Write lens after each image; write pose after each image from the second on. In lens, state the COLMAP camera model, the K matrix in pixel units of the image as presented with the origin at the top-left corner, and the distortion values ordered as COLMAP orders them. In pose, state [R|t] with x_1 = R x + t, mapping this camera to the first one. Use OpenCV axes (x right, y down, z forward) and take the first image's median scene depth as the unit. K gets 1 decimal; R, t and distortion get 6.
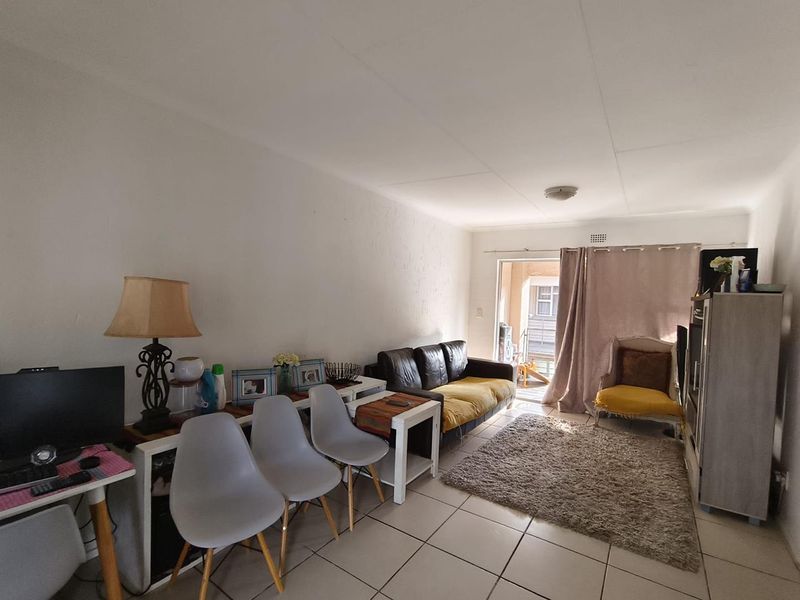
lens RADIAL K [[372.0, 0, 403.2], [0, 372.0, 302.2], [0, 0, 1]] dist [-0.017089, 0.005882]
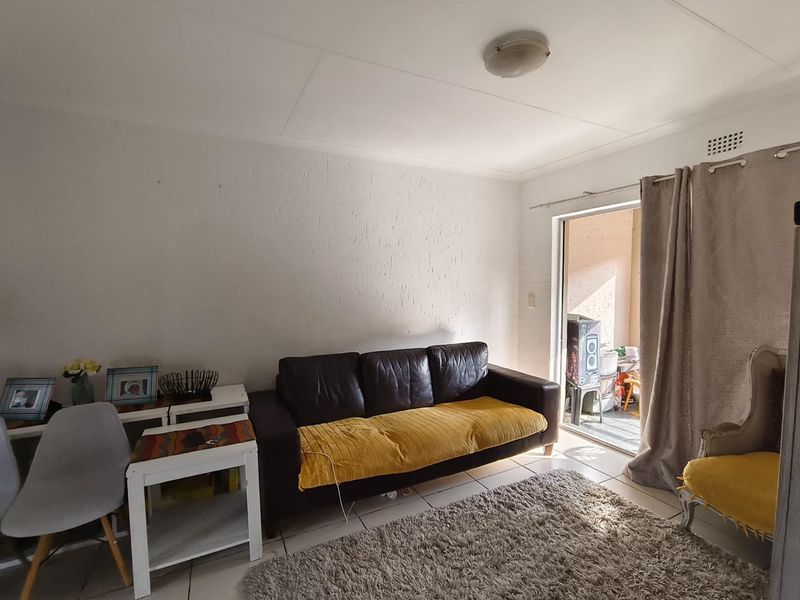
lens RADIAL K [[372.0, 0, 400.0], [0, 372.0, 303.4], [0, 0, 1]] dist [-0.017089, 0.005882]
pose [[0.868936, -0.018621, -0.494575, 0.410716], [0.035499, 0.999063, 0.024754, 0.010934], [0.493650, -0.039067, 0.868783, 0.378199]]
